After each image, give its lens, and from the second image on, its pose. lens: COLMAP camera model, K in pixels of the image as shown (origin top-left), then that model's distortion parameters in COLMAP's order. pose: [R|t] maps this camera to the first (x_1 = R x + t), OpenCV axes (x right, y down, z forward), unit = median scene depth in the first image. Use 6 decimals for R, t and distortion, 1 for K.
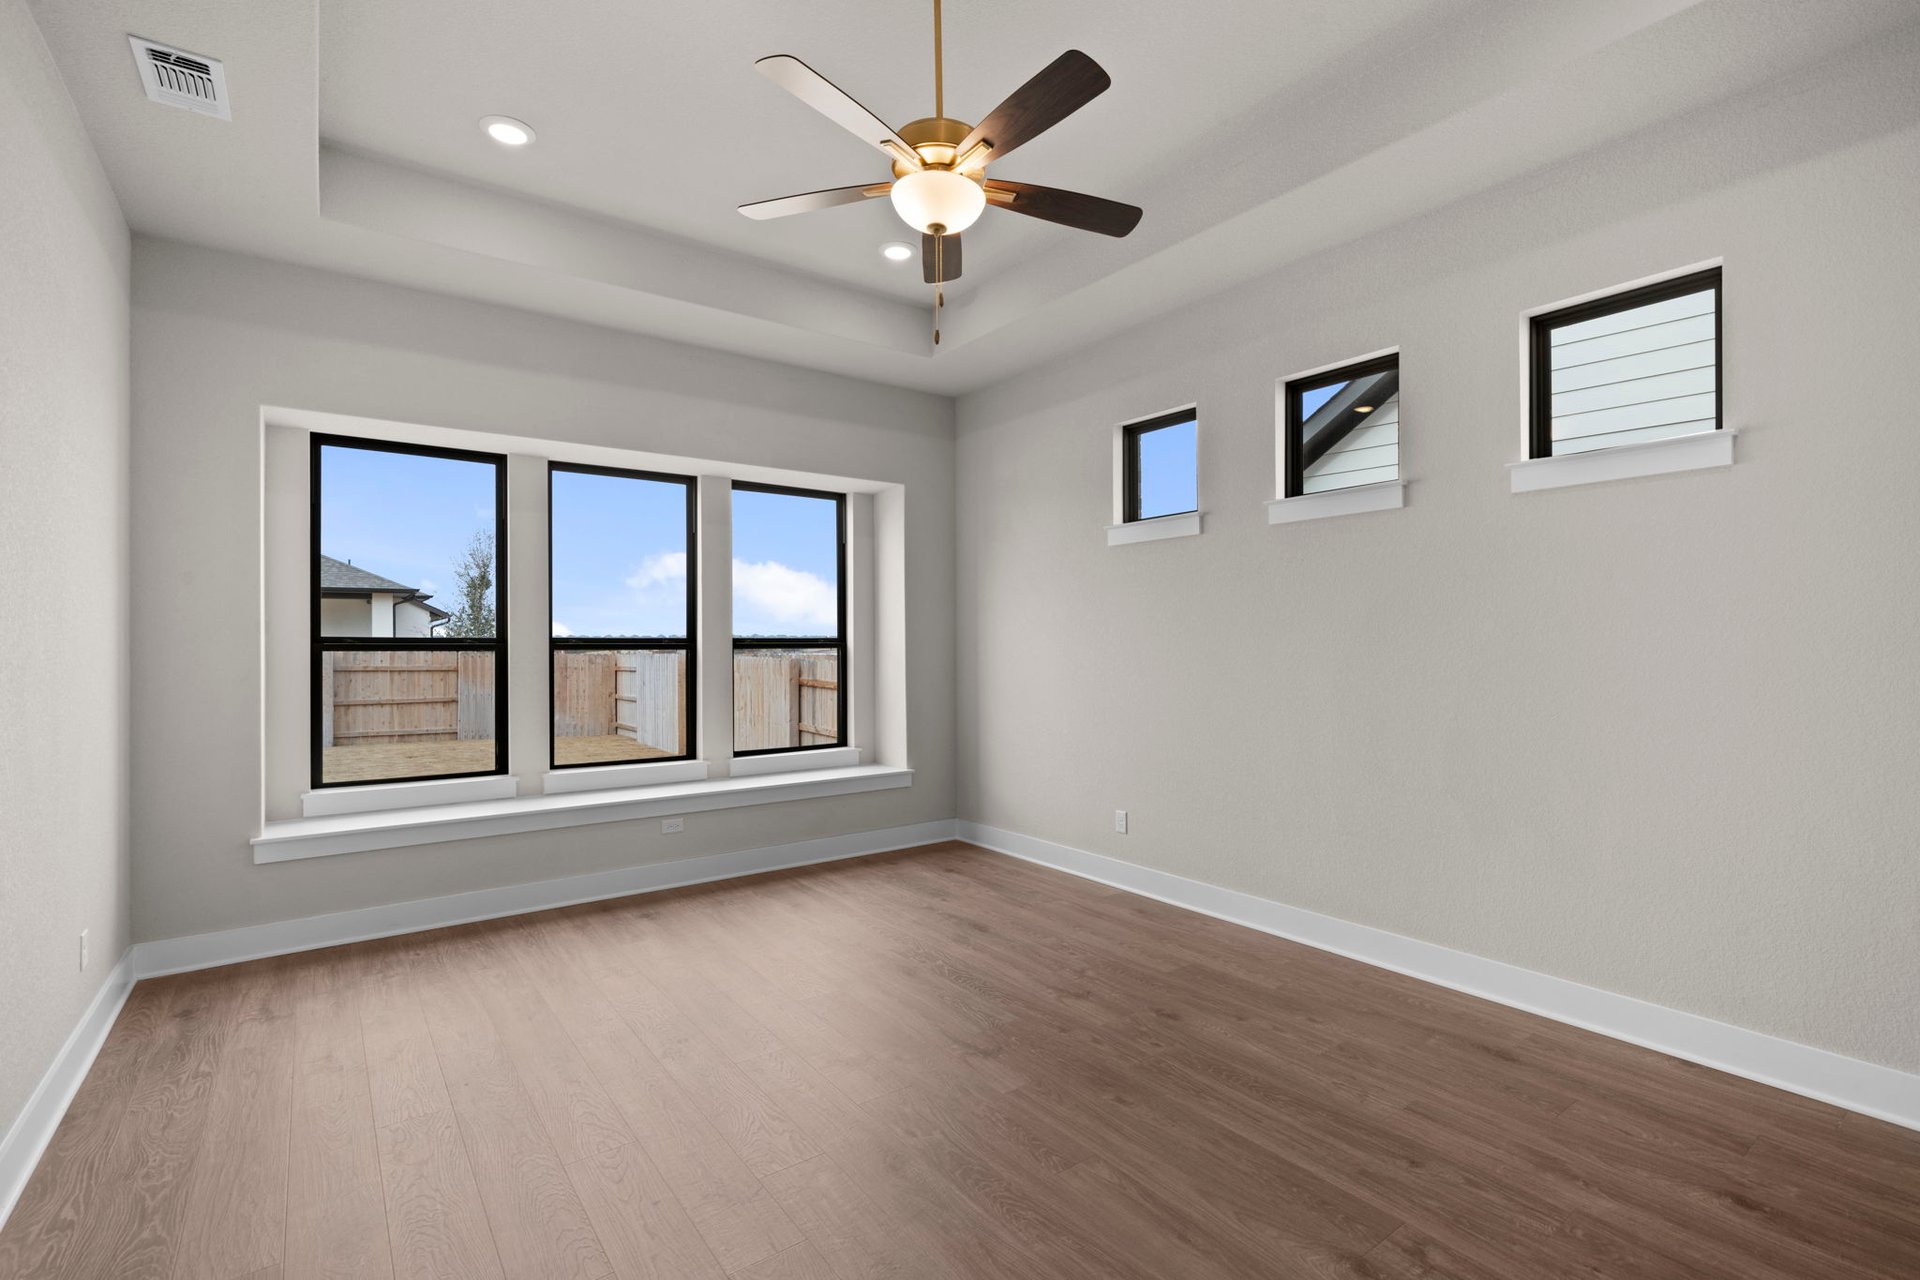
lens RADIAL K [[849.9, 0, 959.9], [0, 849.9, 639.7], [0, 0, 1]] dist [0.003991, 0.000311]
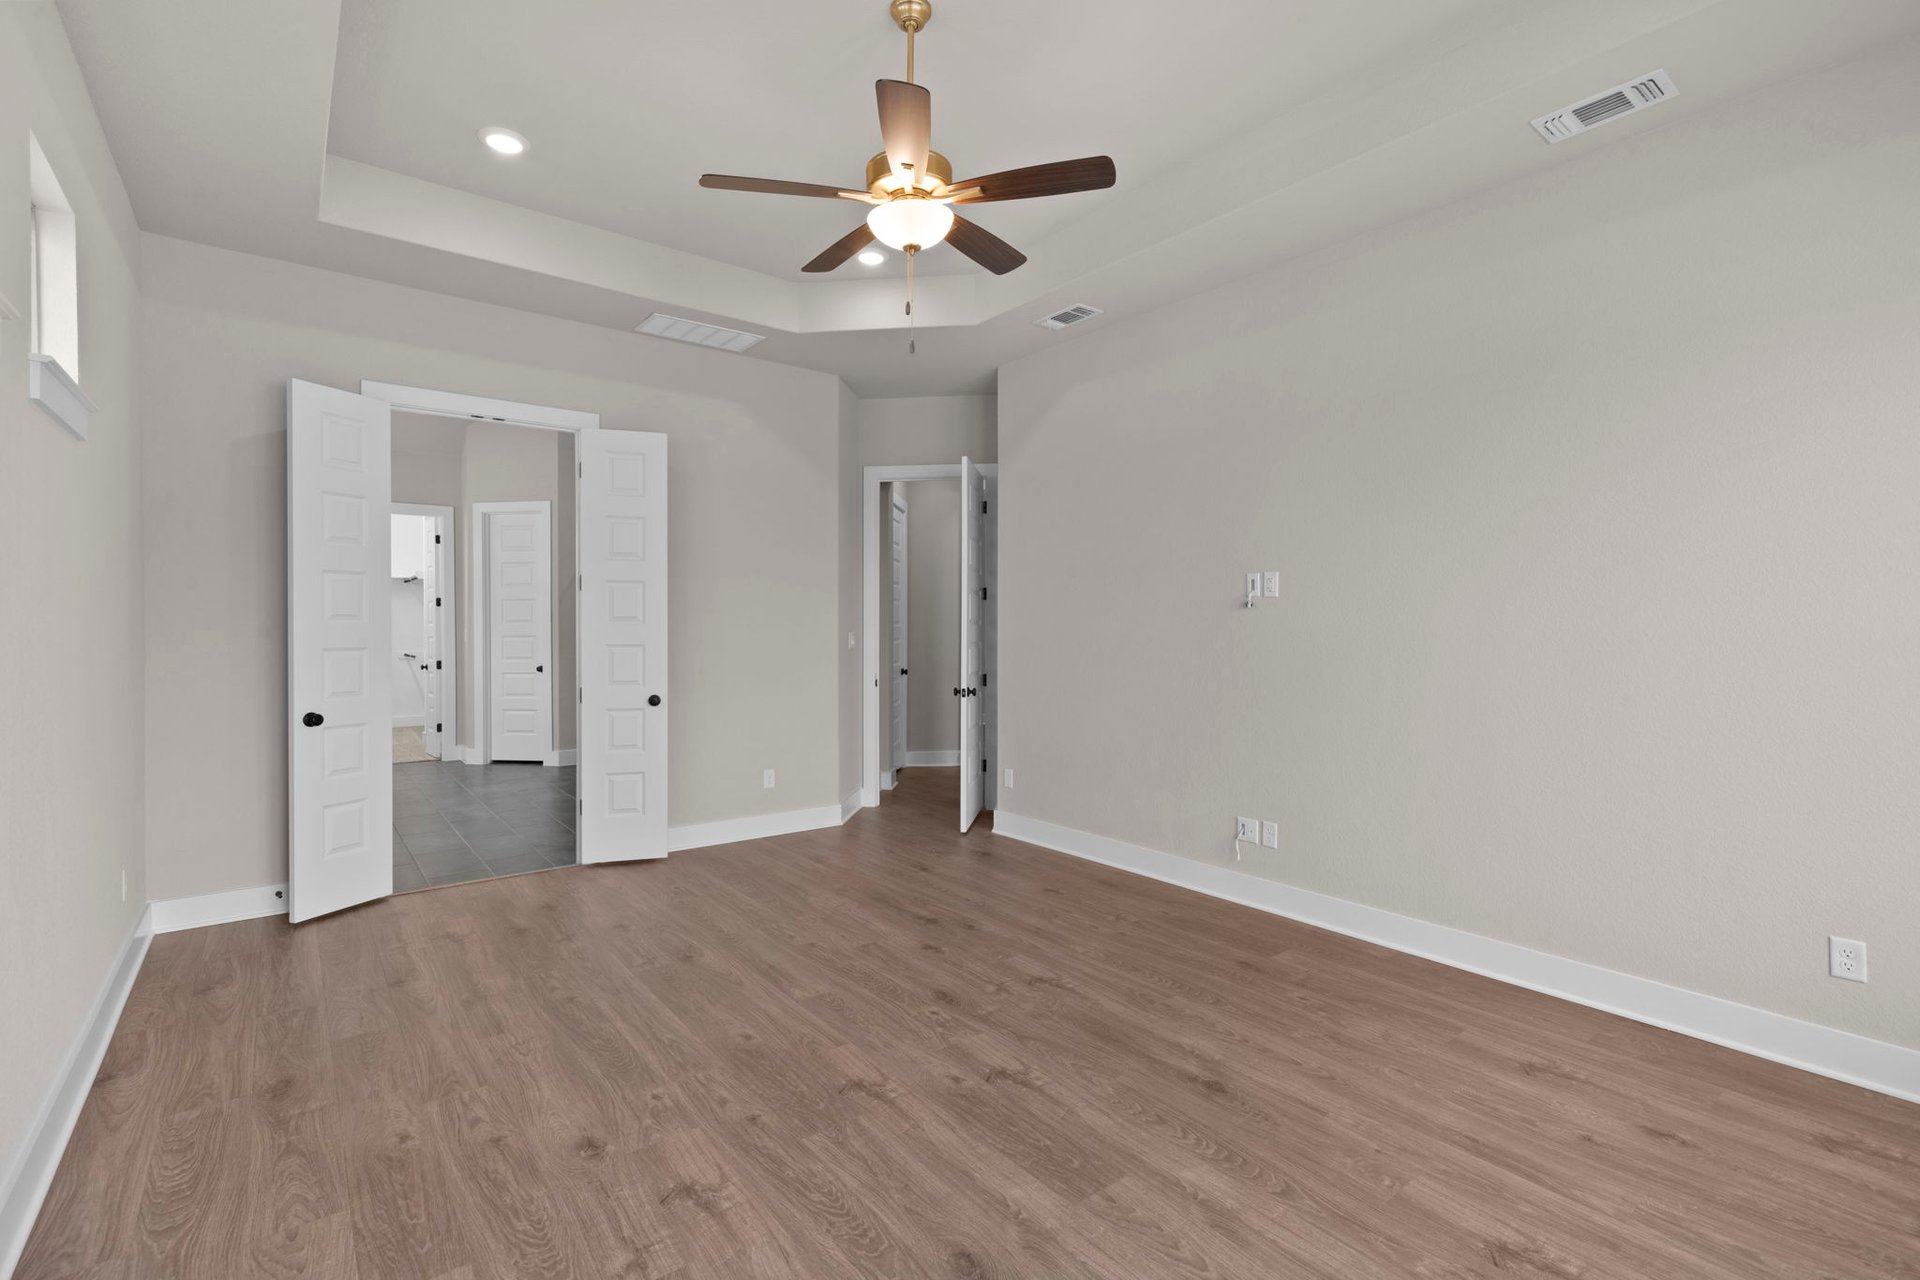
lens RADIAL K [[849.9, 0, 959.1], [0, 849.9, 637.7], [0, 0, 1]] dist [0.003991, 0.000311]
pose [[-0.999544, 0.002136, -0.030124, -0.048614], [0.001975, 0.999984, 0.005379, 0.011343], [0.030135, 0.005317, -0.999532, 1.885768]]
